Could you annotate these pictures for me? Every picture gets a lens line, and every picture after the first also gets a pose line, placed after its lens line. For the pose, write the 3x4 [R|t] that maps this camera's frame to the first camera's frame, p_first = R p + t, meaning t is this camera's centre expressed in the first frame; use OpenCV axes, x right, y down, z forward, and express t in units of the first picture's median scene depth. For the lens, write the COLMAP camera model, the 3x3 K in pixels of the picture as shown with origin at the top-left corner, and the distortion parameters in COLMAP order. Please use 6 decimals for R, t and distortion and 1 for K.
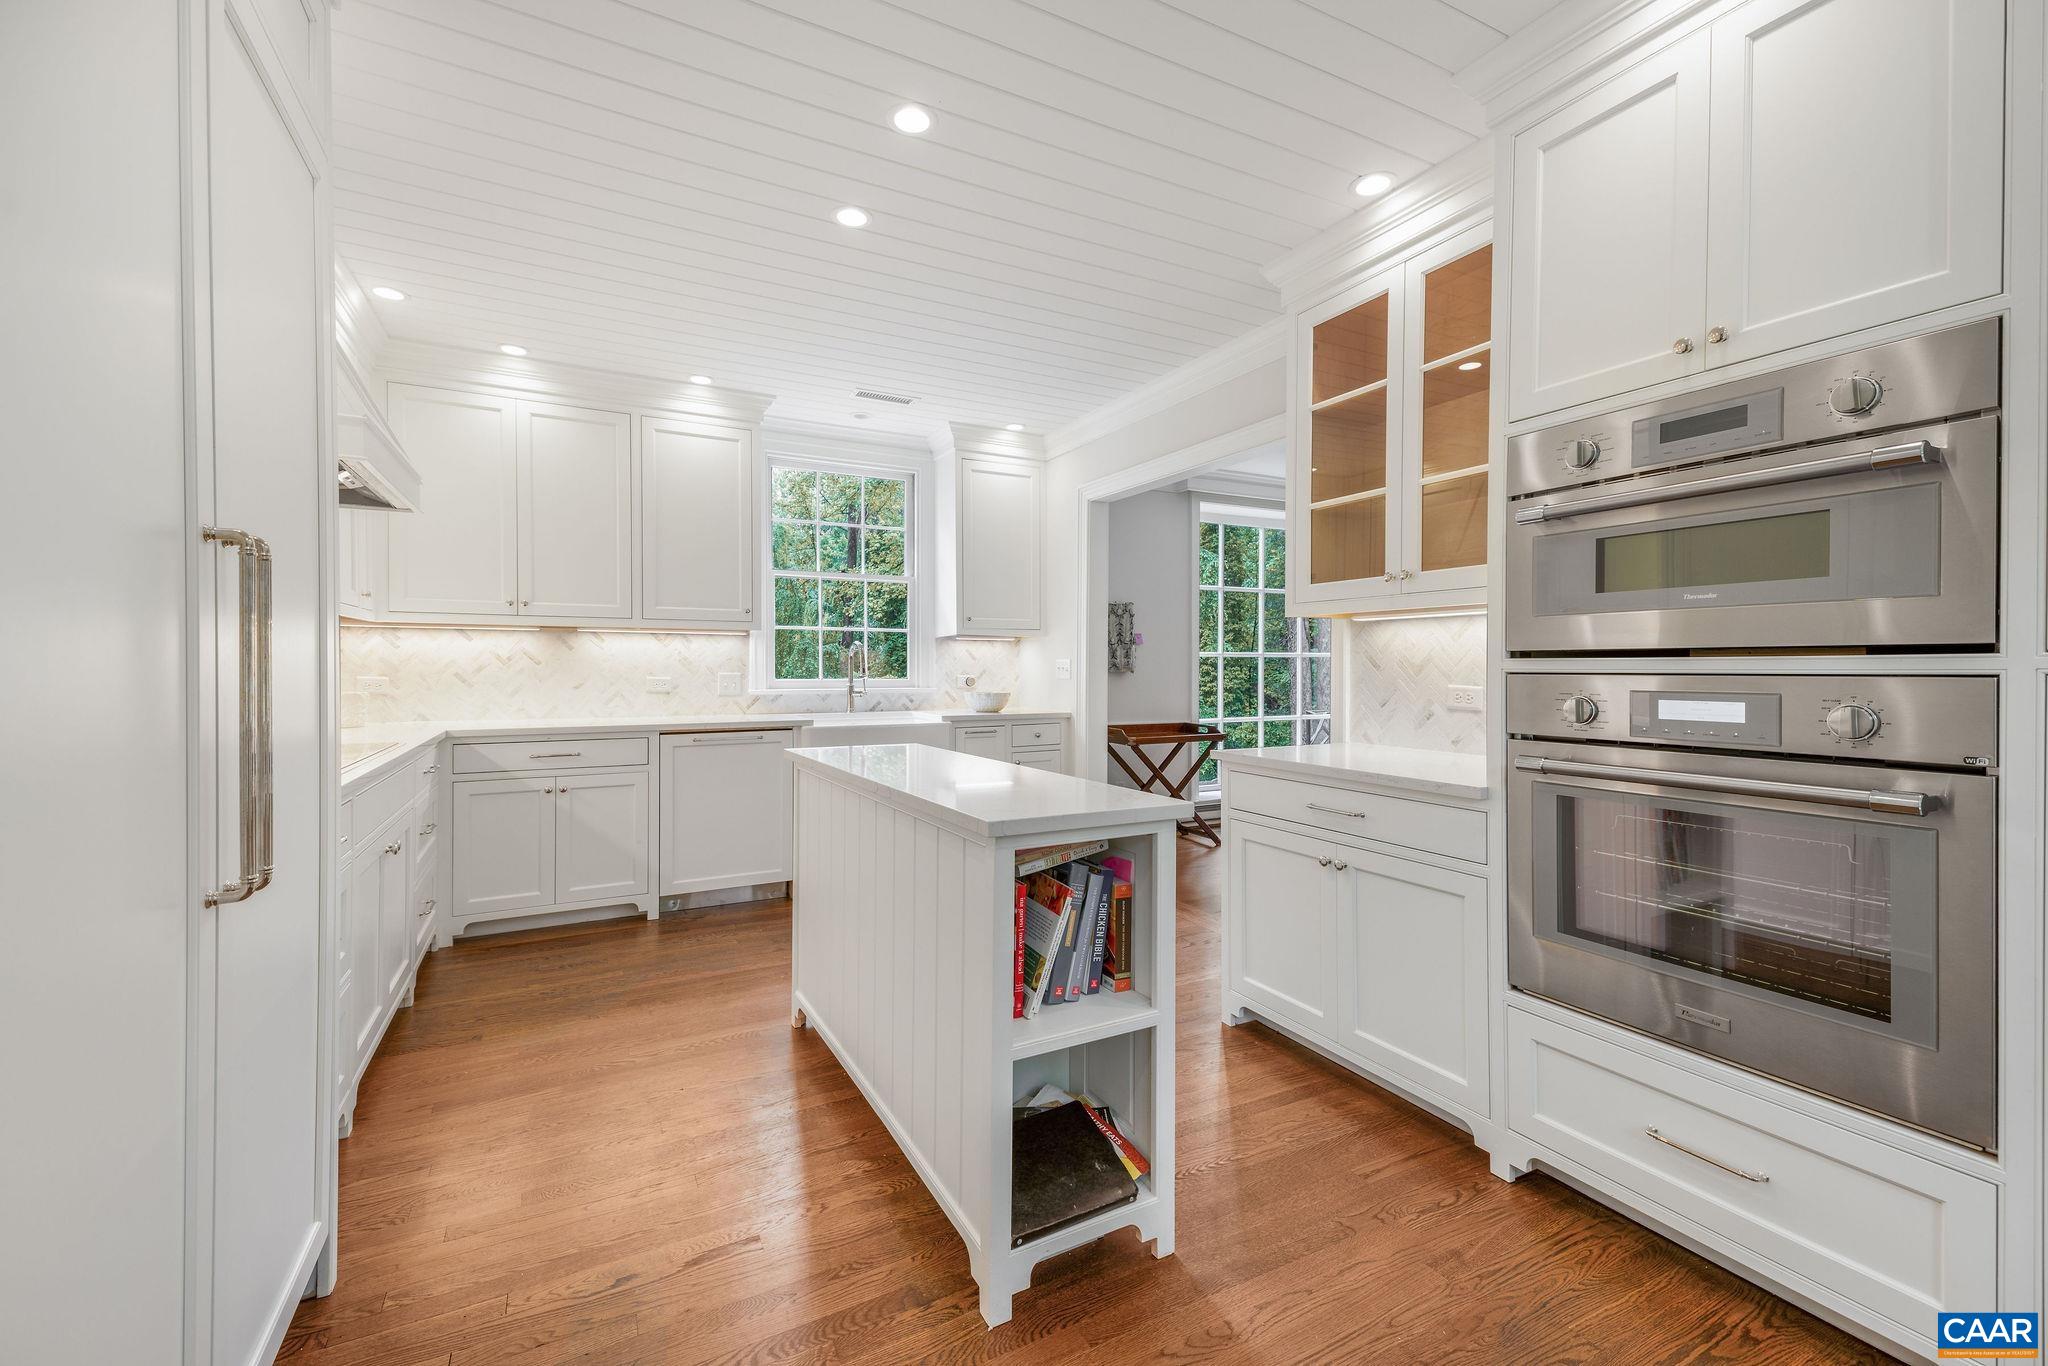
lens RADIAL K [[857.4, 0, 1015.1], [0, 857.4, 669.2], [0, 0, 1]] dist [0.043745, -0.007135]
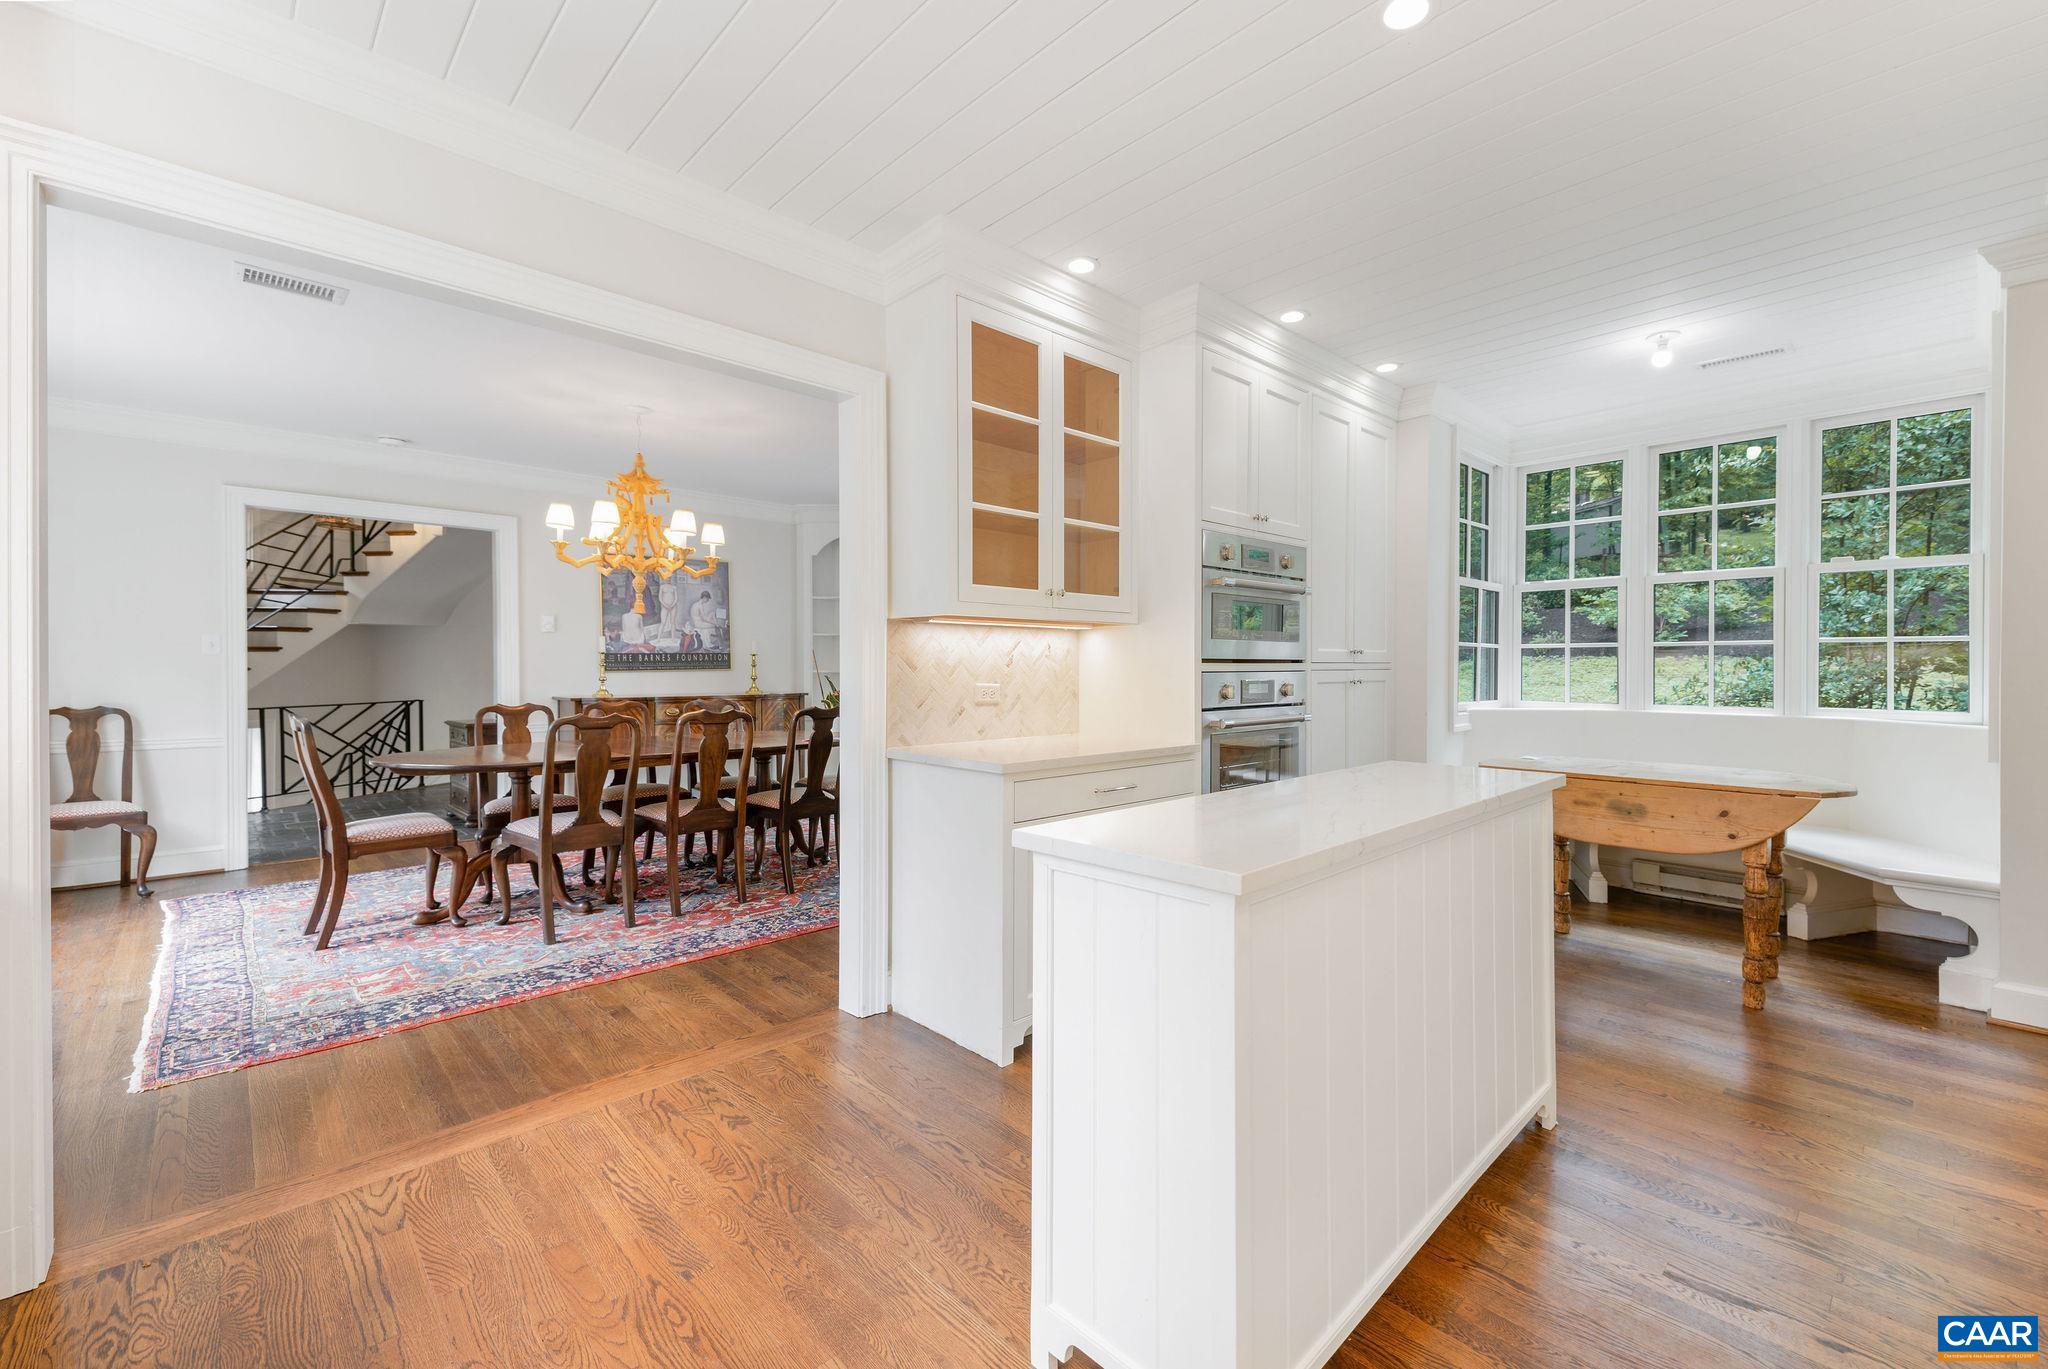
lens RADIAL K [[843.2, 0, 1087.9], [0, 843.2, 677.4], [0, 0, 1]] dist [0.040583, -0.016890]
pose [[-0.304953, -0.011968, 0.952292, -0.471675], [0.001597, 0.999913, 0.013077, -0.003566], [-0.952366, 0.005509, -0.304908, 0.899287]]
